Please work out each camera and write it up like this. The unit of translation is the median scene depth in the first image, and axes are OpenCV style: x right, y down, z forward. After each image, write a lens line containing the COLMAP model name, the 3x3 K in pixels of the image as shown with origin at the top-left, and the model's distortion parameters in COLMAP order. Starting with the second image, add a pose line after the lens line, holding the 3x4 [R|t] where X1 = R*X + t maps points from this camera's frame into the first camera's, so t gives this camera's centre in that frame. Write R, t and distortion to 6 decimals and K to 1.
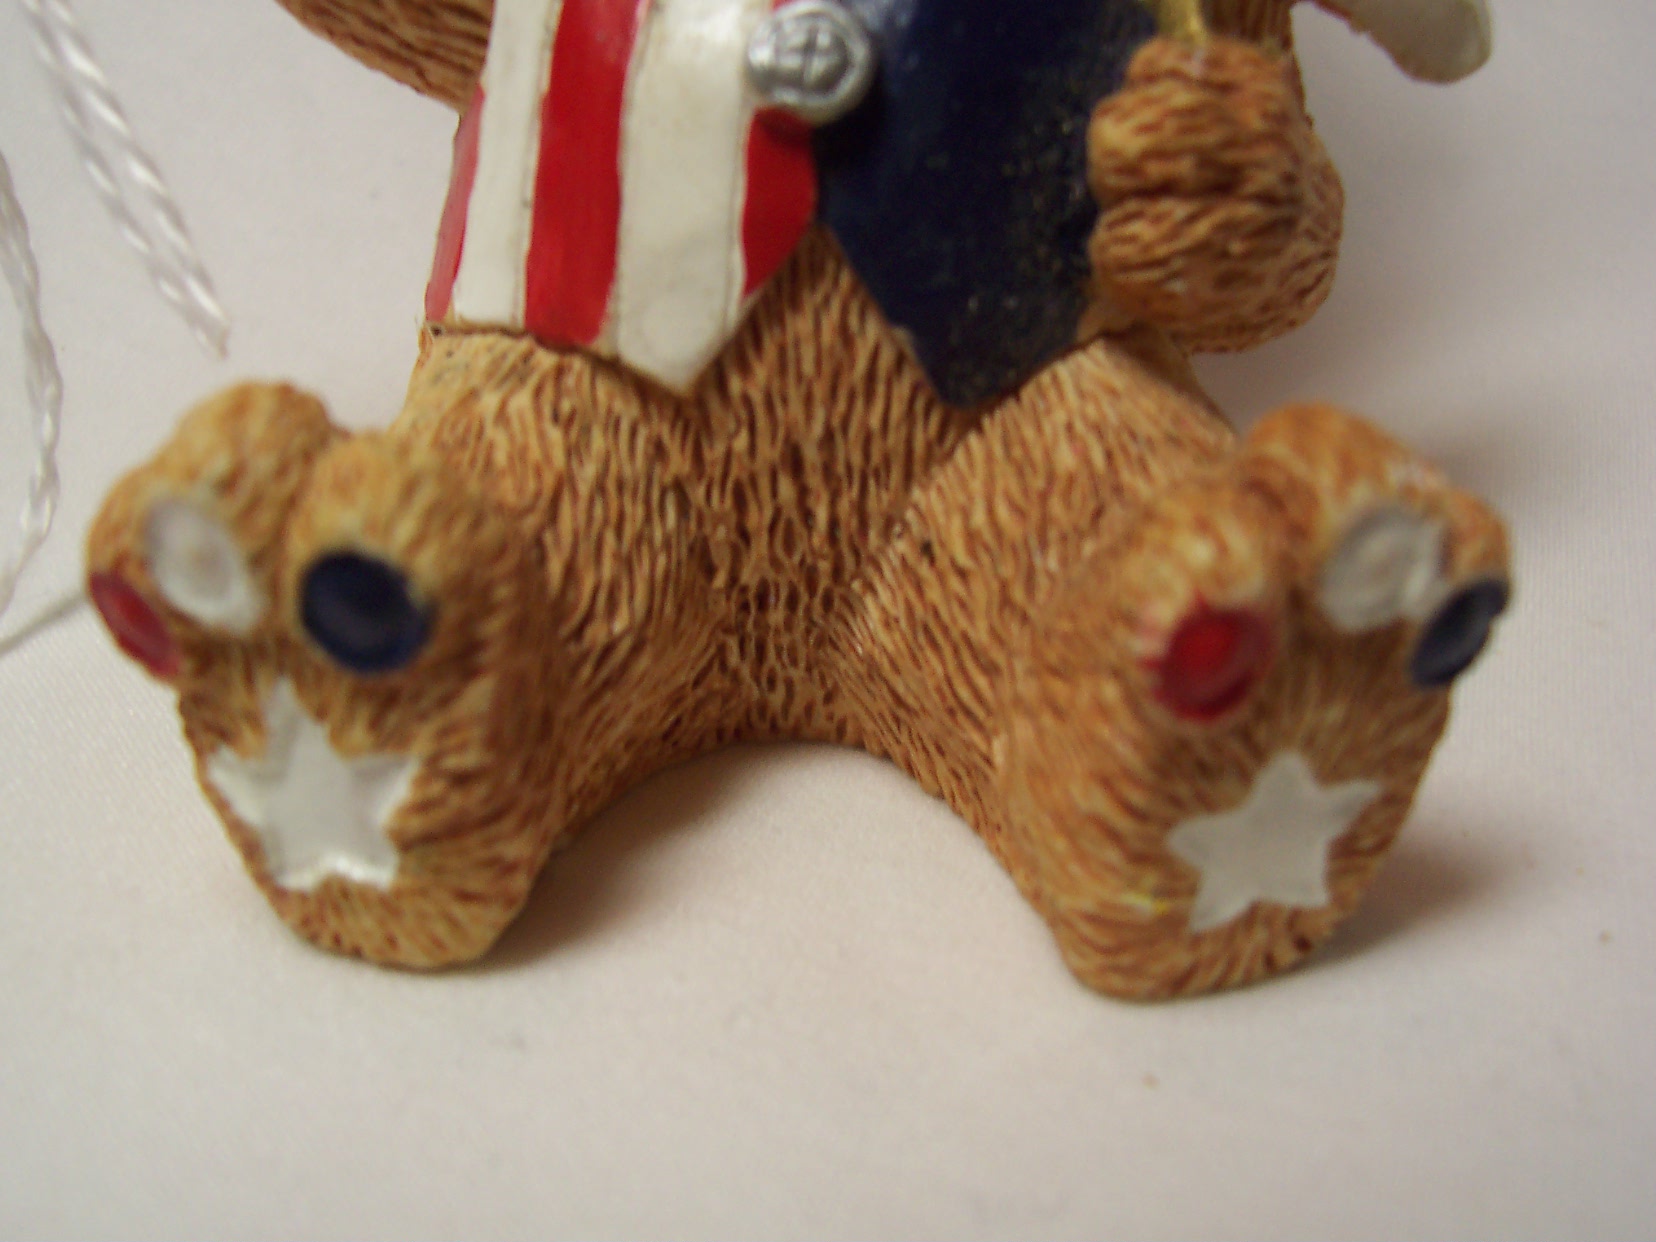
lens RADIAL K [[1767.7, 0, 820.4], [0, 1767.7, 615.9], [0, 0, 1]] dist [-0.154755, 0.000000]
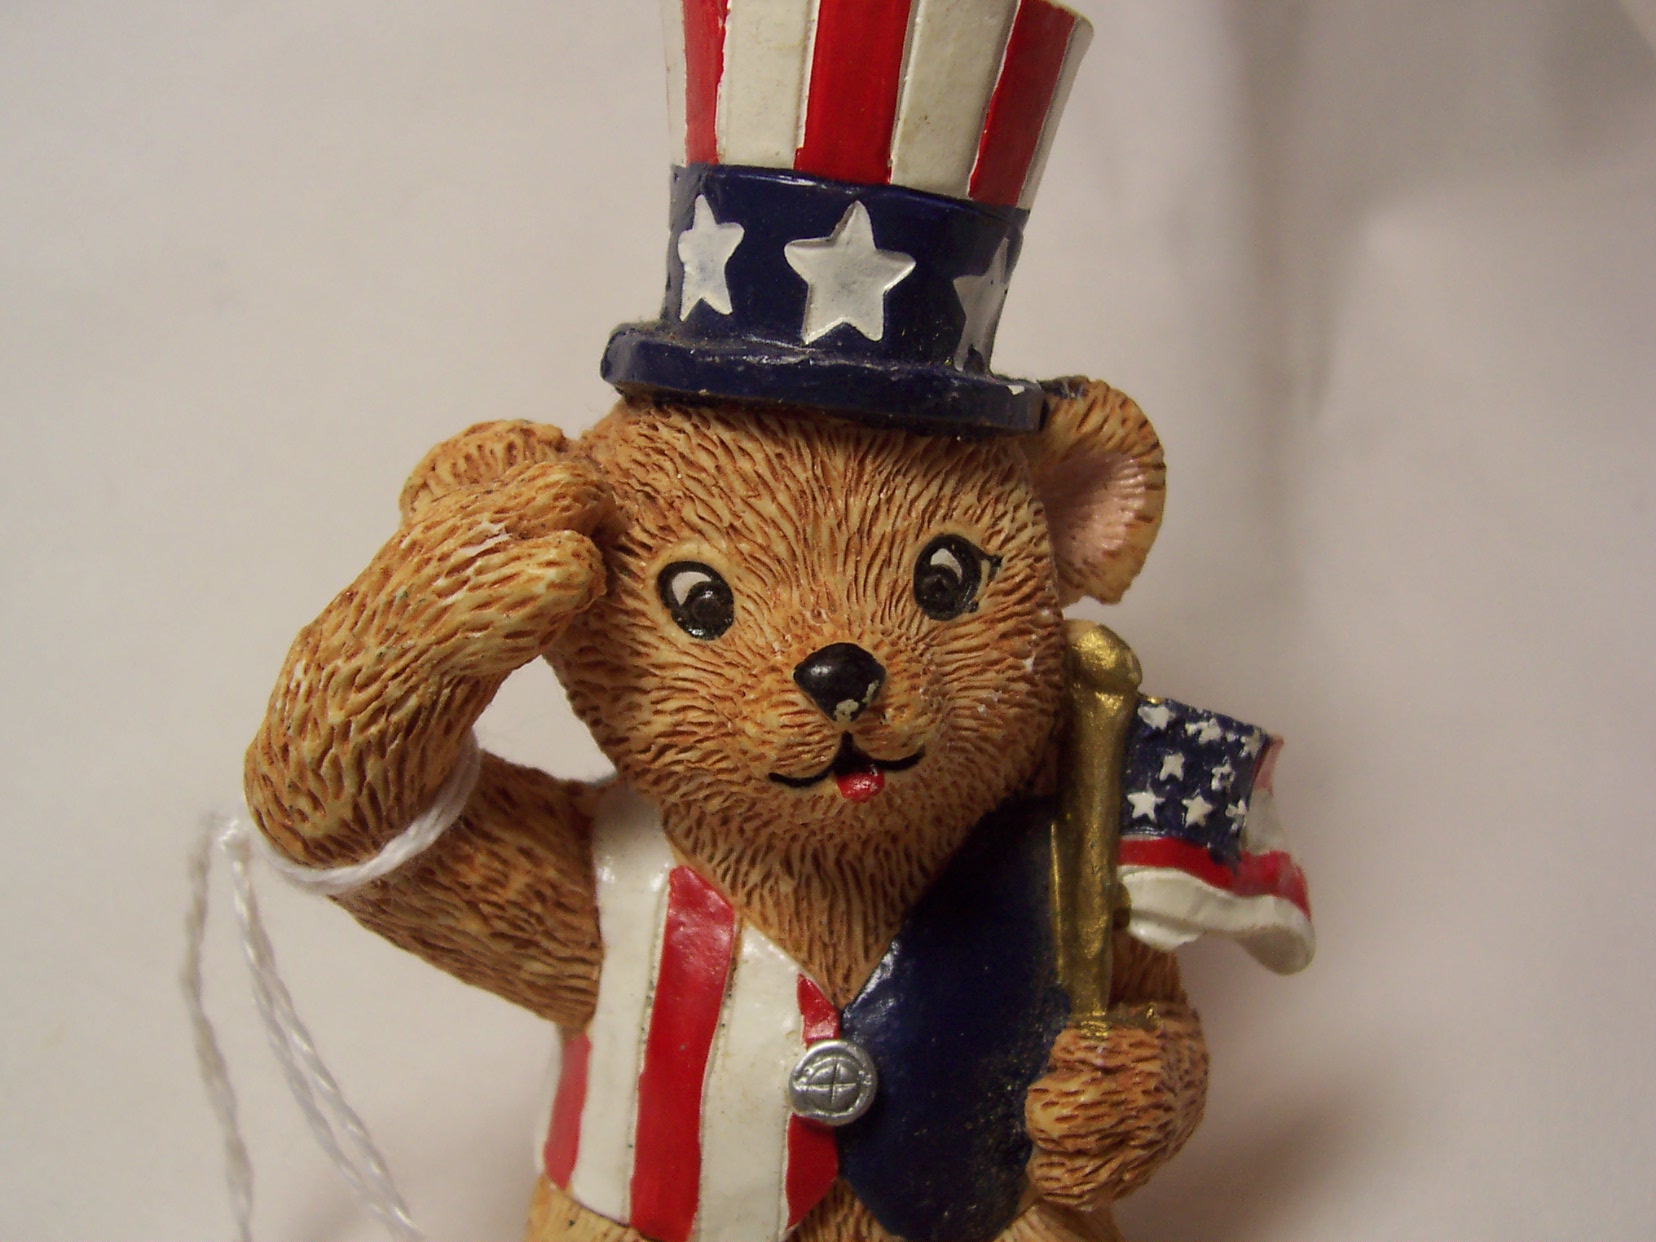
lens RADIAL K [[1767.7, 0, 834.8], [0, 1767.7, 629.2], [0, 0, 1]] dist [-0.154755, 0.000000]
pose [[0.998651, -0.024484, 0.045785, -0.059603], [0.028181, 0.996240, -0.081930, -0.554598], [-0.043607, 0.083110, 0.995586, -0.466109]]
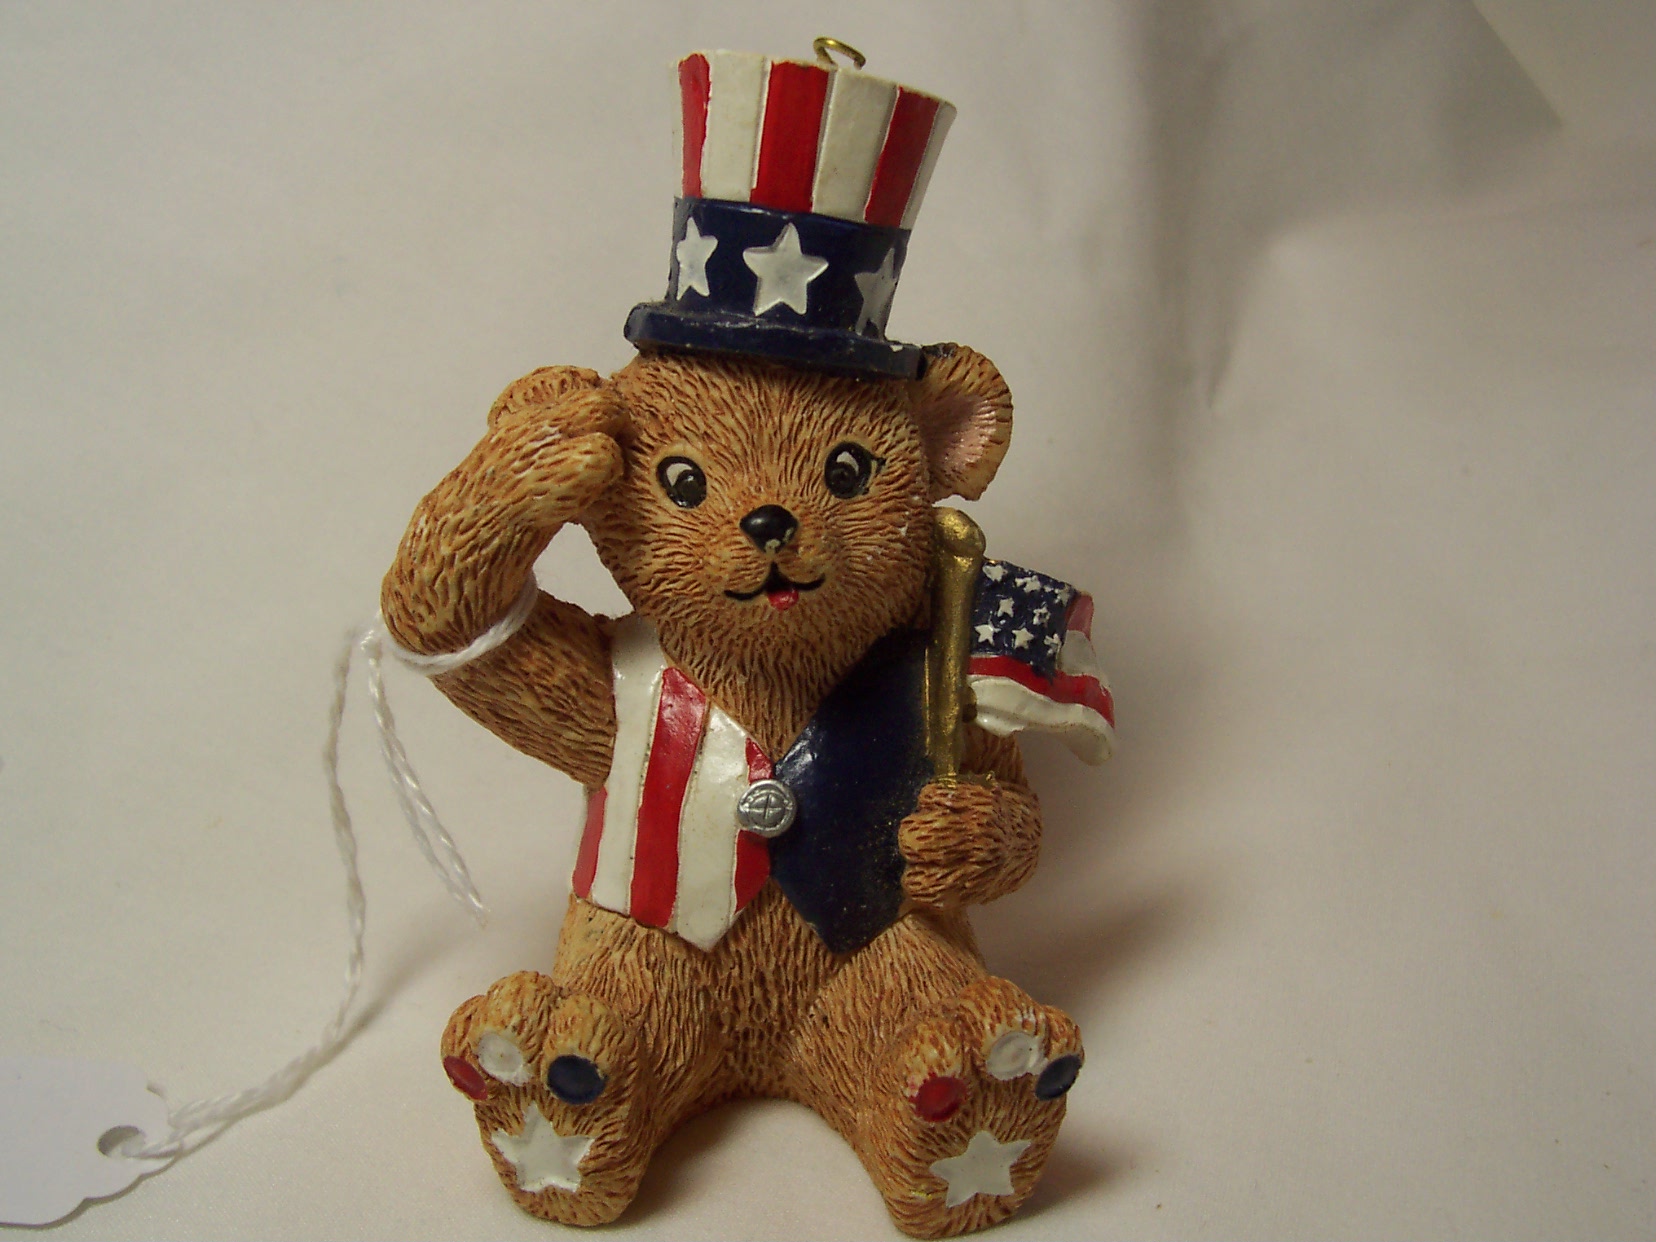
lens RADIAL K [[1767.7, 0, 829.8], [0, 1767.7, 623.6], [0, 0, 1]] dist [-0.154755, 0.000000]
pose [[0.999837, -0.004526, 0.017483, 0.033726], [0.006100, 0.995829, -0.091035, -0.334589], [-0.016998, 0.091127, 0.995694, -1.166352]]
